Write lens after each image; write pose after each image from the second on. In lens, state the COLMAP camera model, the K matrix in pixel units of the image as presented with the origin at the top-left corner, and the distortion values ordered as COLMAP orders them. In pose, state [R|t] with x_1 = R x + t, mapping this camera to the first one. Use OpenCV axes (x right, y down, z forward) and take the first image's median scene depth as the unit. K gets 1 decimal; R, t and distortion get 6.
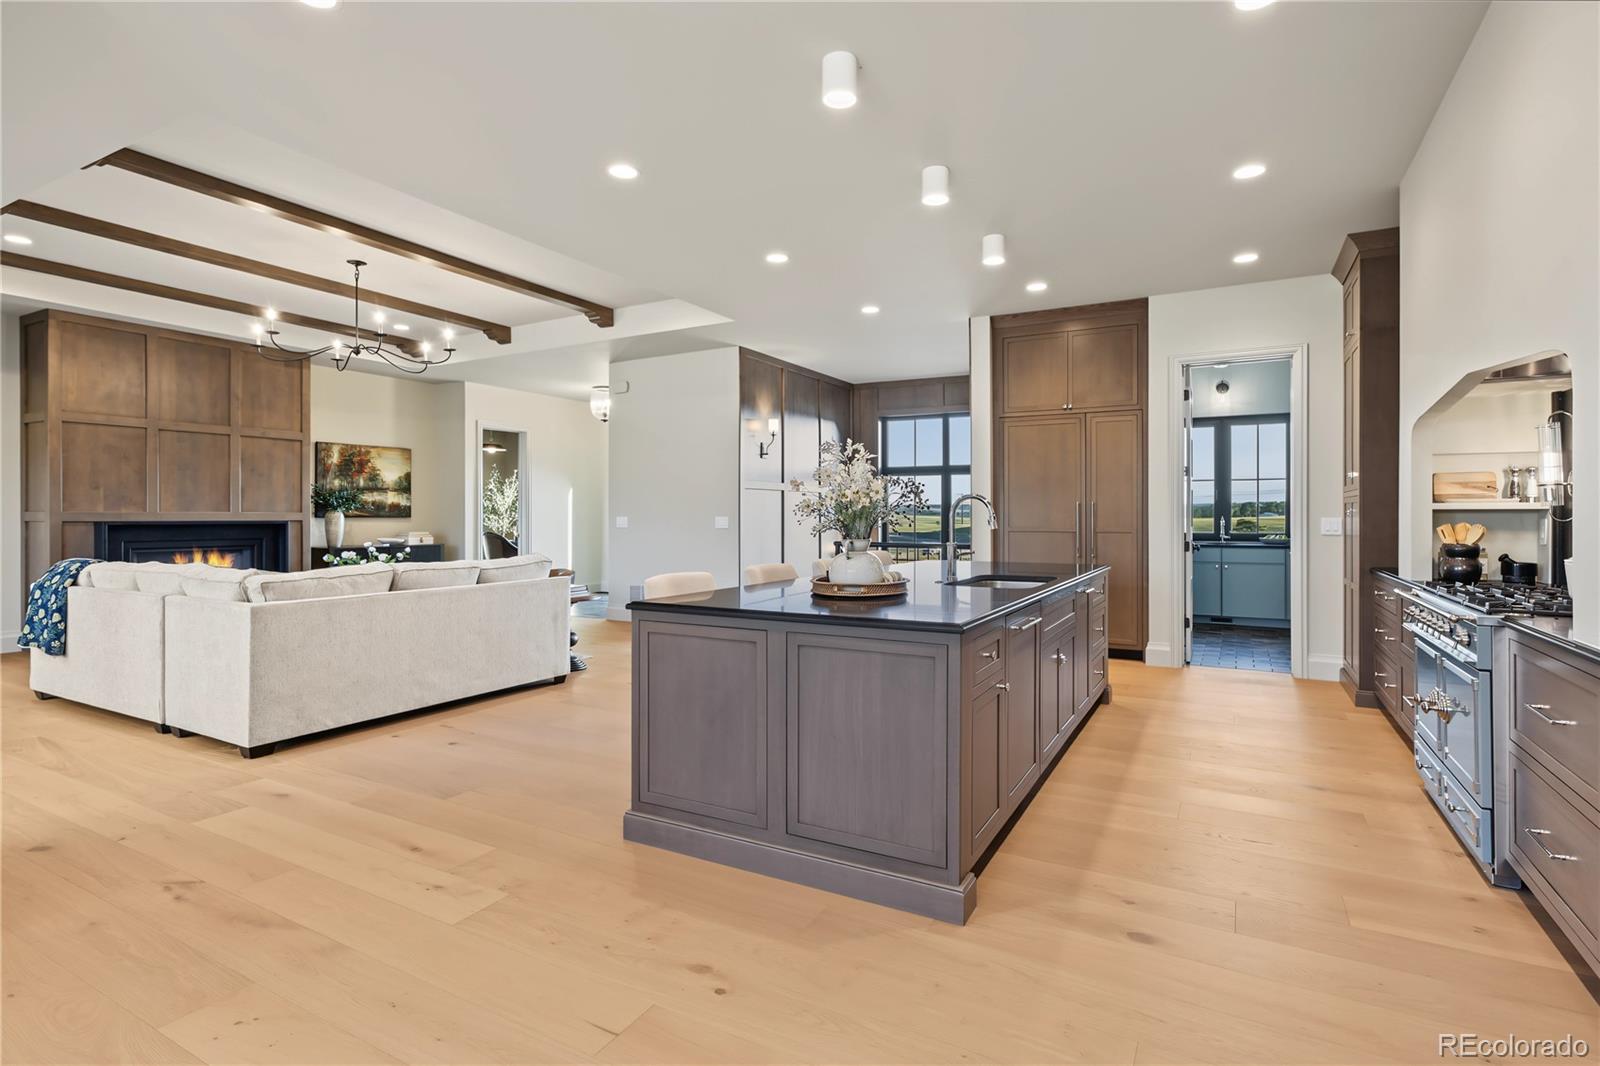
lens RADIAL K [[788.5, 0, 801.6], [0, 788.5, 522.8], [0, 0, 1]] dist [-0.000627, 0.003603]
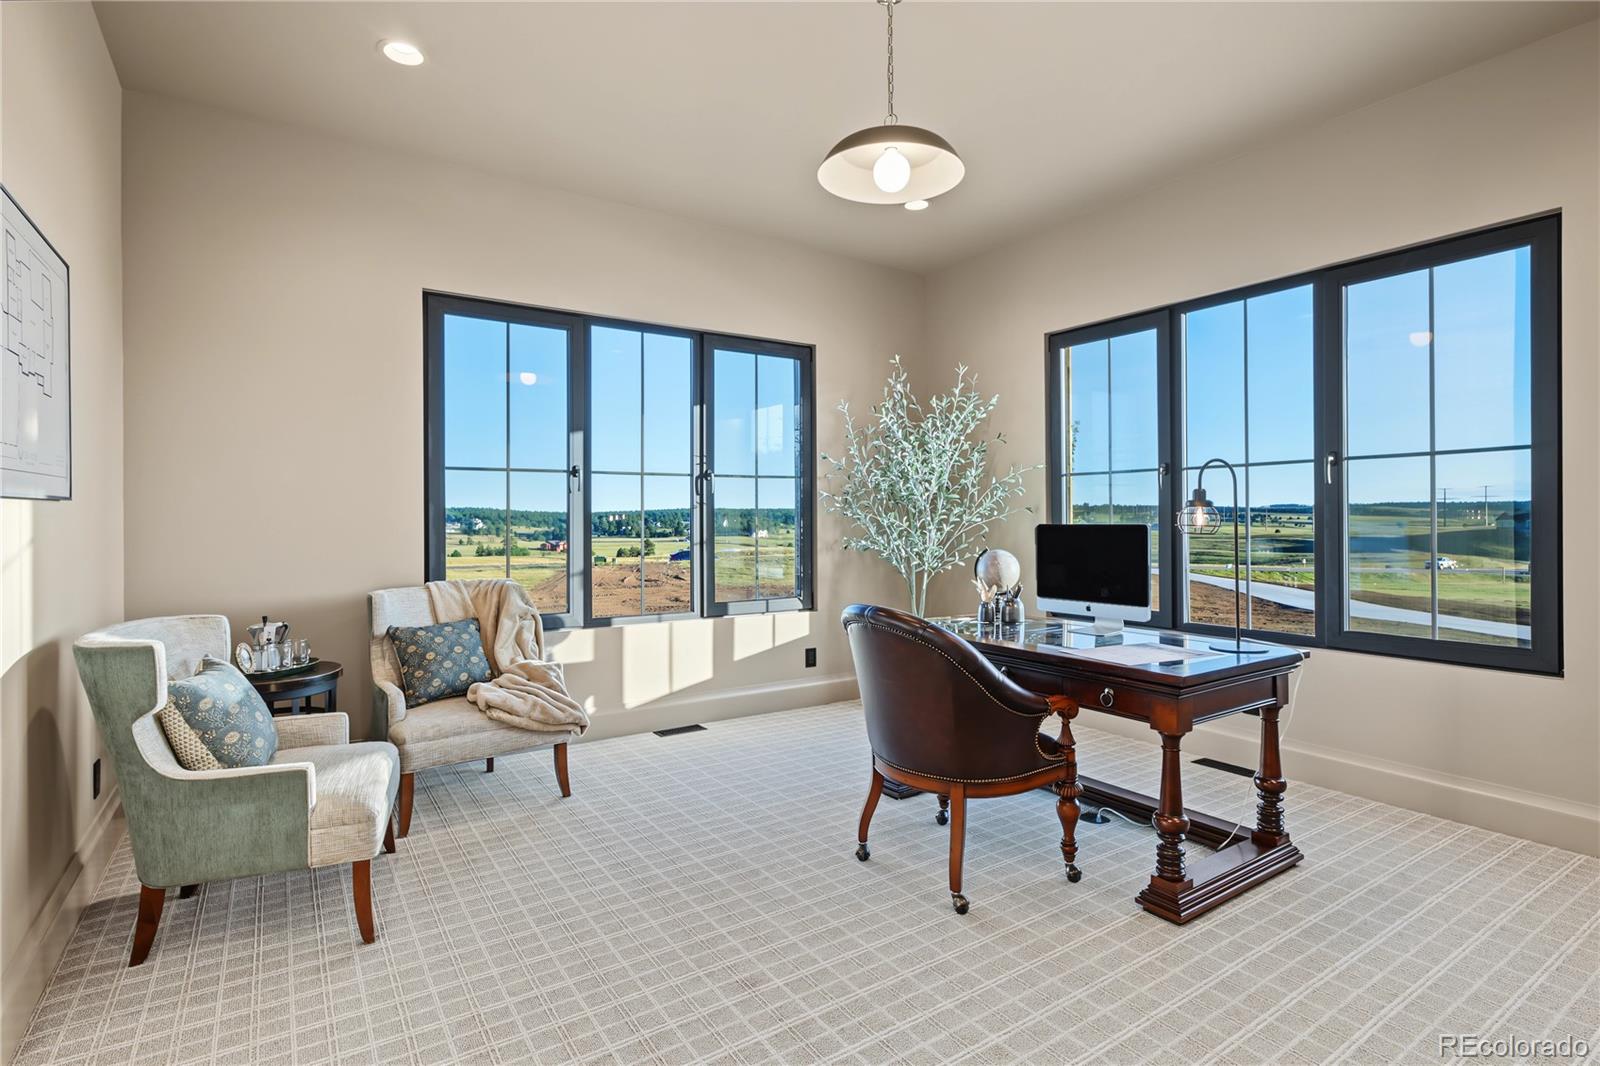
lens RADIAL K [[788.5, 0, 809.5], [0, 788.5, 524.4], [0, 0, 1]] dist [-0.000627, 0.003603]
pose [[0.891271, -0.002918, -0.453462, -0.280728], [0.001120, 0.999990, -0.004232, -0.005293], [0.453470, 0.003264, 0.891266, 0.710934]]
